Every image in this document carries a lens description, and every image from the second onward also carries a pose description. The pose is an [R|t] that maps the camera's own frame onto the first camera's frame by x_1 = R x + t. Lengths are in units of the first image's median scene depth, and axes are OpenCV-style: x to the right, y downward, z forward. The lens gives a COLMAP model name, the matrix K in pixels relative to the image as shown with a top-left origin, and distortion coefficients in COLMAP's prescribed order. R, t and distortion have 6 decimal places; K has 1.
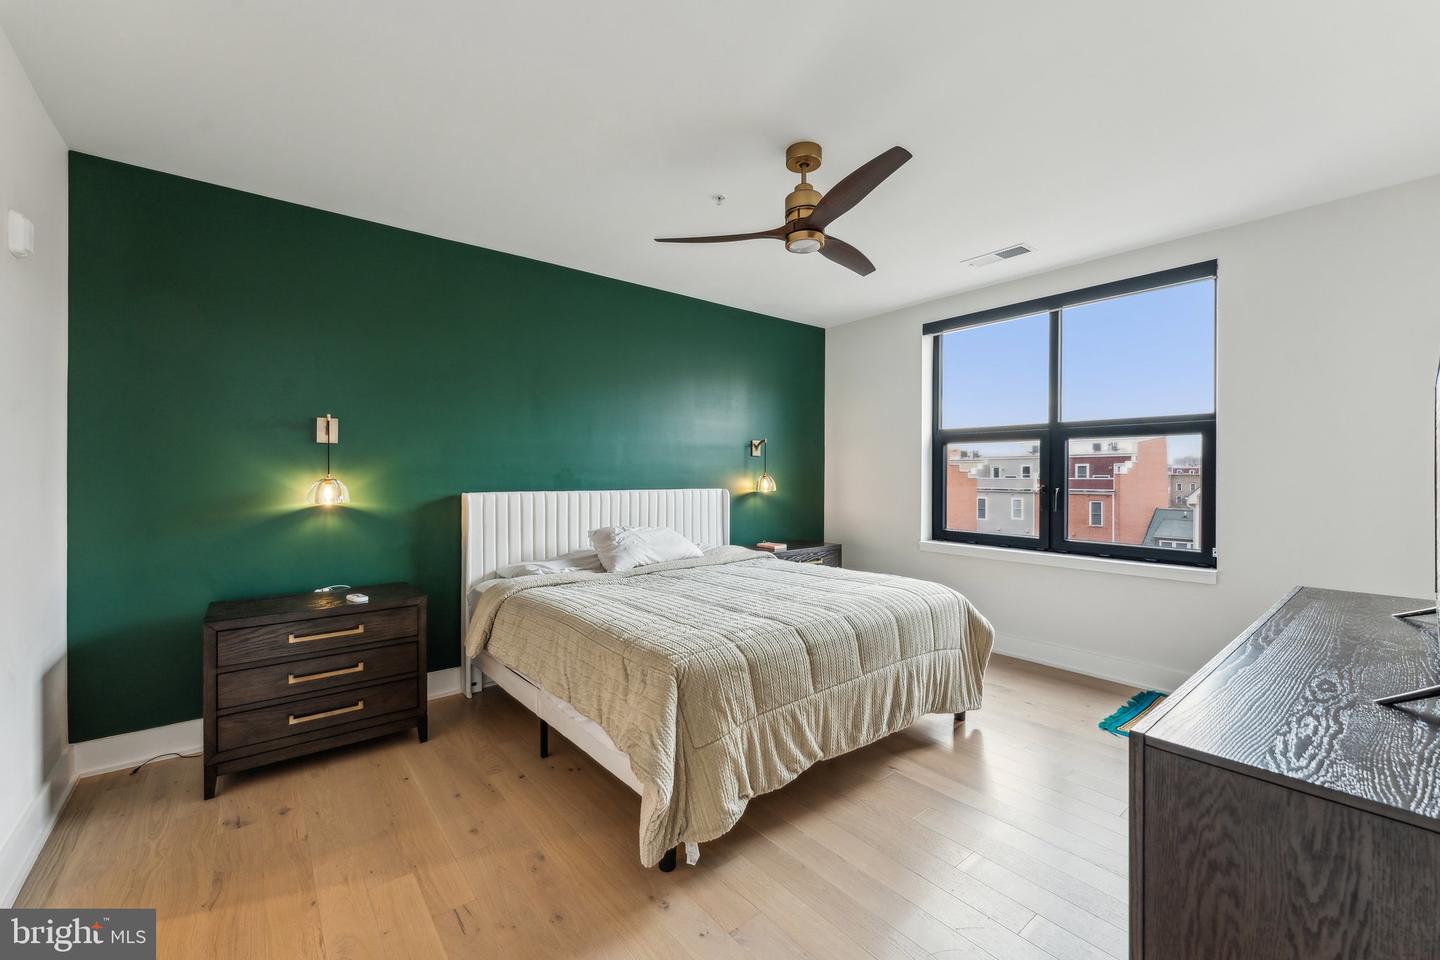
lens RADIAL K [[583.9, 0, 716.0], [0, 583.9, 475.9], [0, 0, 1]] dist [0.013298, -0.000054]
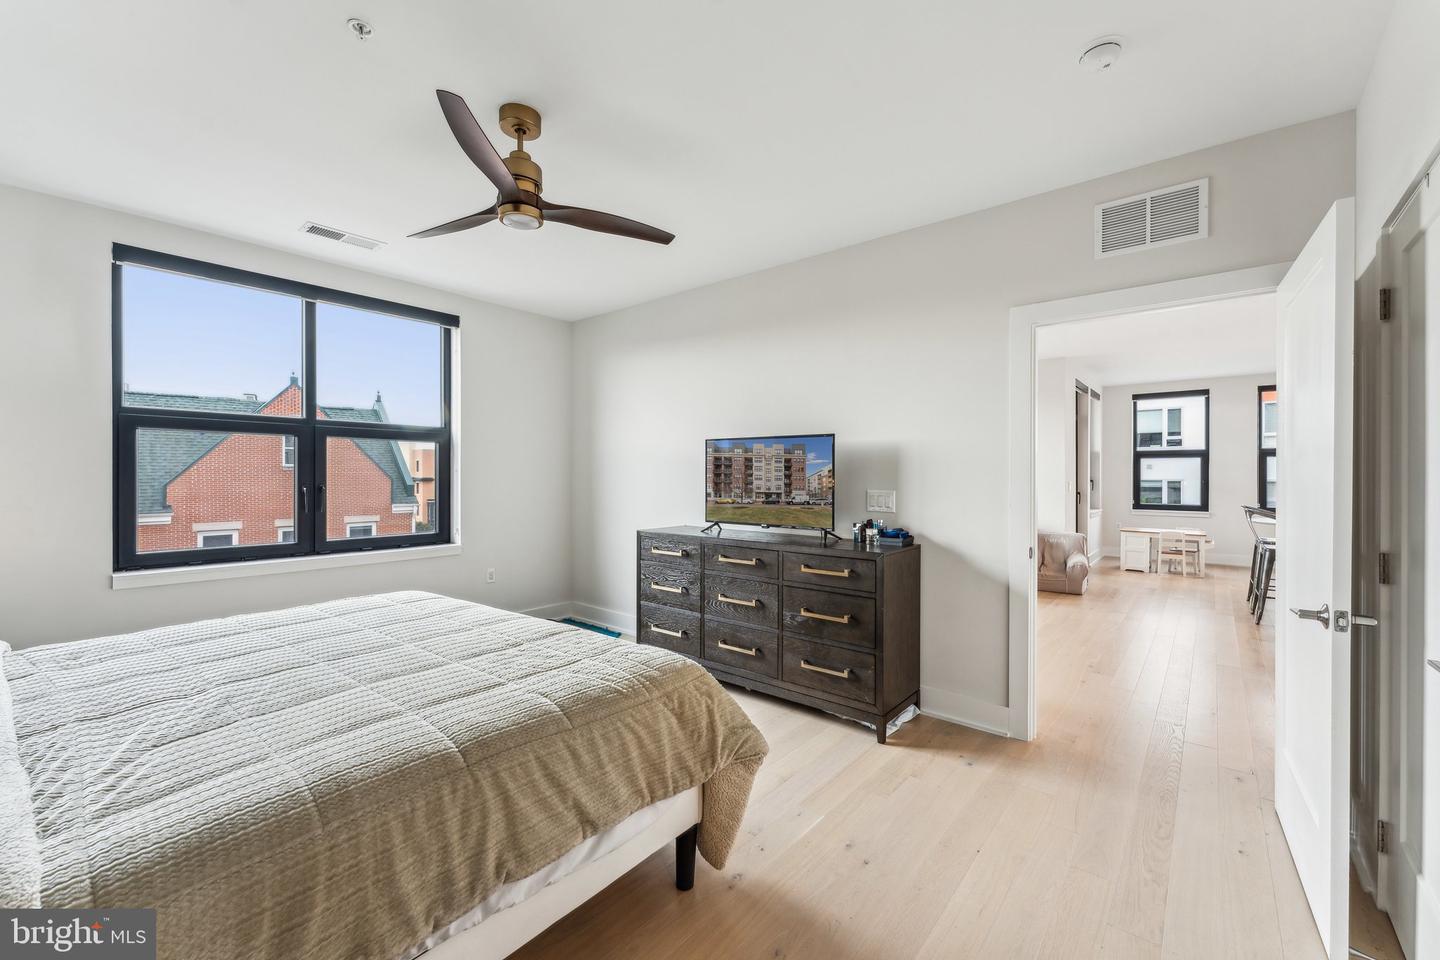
lens RADIAL K [[583.9, 0, 716.0], [0, 583.9, 475.9], [0, 0, 1]] dist [0.013298, -0.000054]
pose [[-0.194985, -0.007275, 0.980779, -0.486800], [0.000026, 0.999972, 0.007423, -0.005581], [-0.980806, 0.001473, -0.194979, 0.541053]]
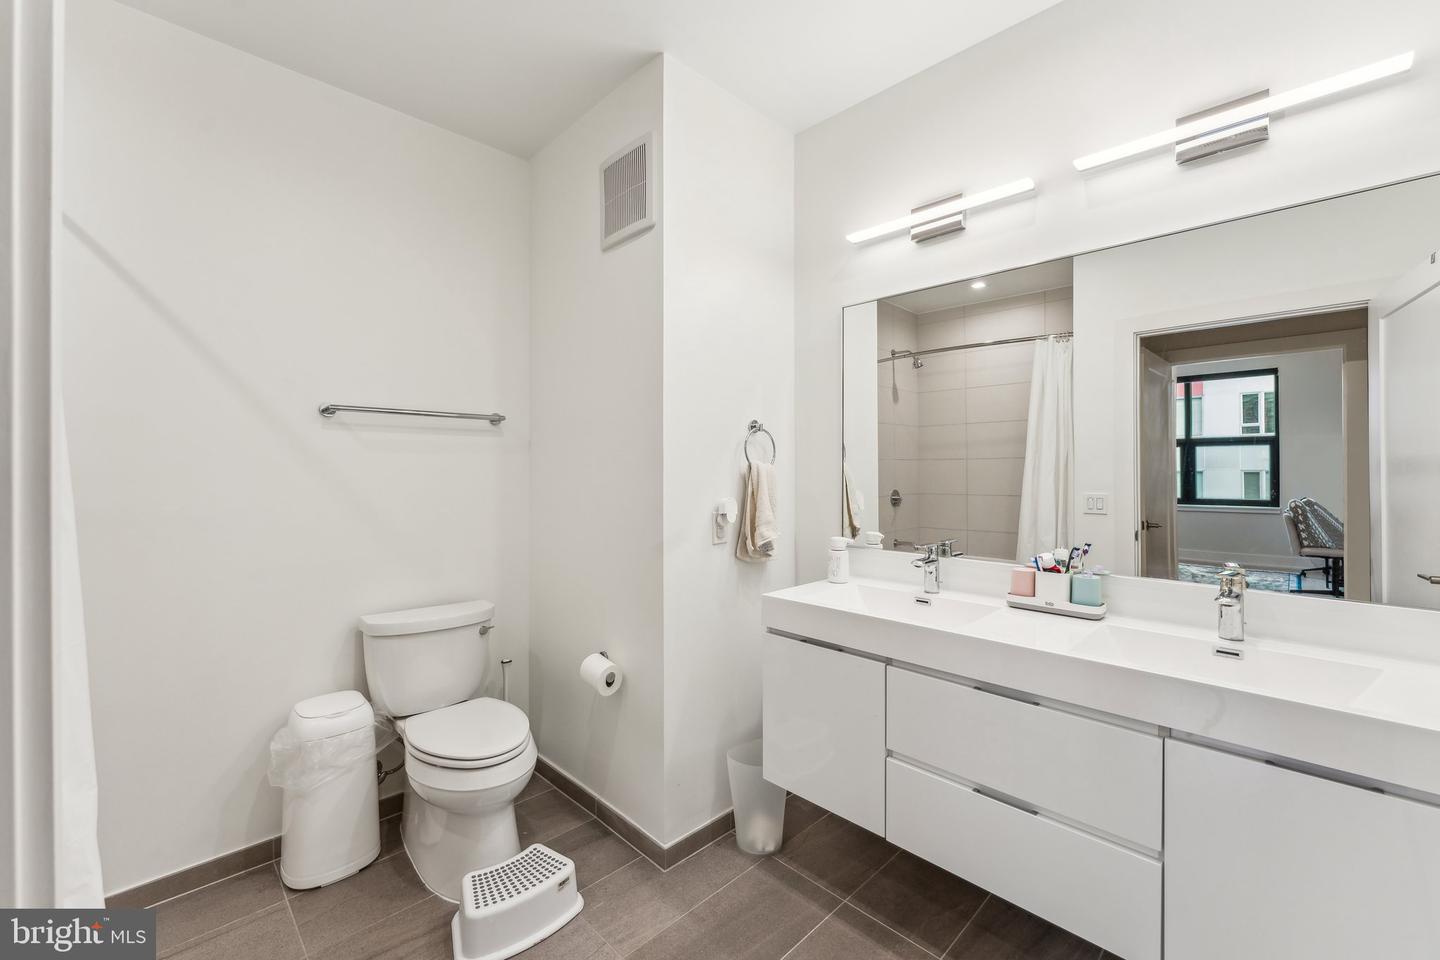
lens RADIAL K [[581.8, 0, 720.1], [0, 581.8, 463.0], [0, 0, 1]] dist [0.000107, 0.000015]
pose [[0.918160, -0.003110, -0.396197, -0.101546], [0.001319, 0.999988, -0.004794, -0.000500], [0.396207, 0.003879, 0.918153, -1.453384]]
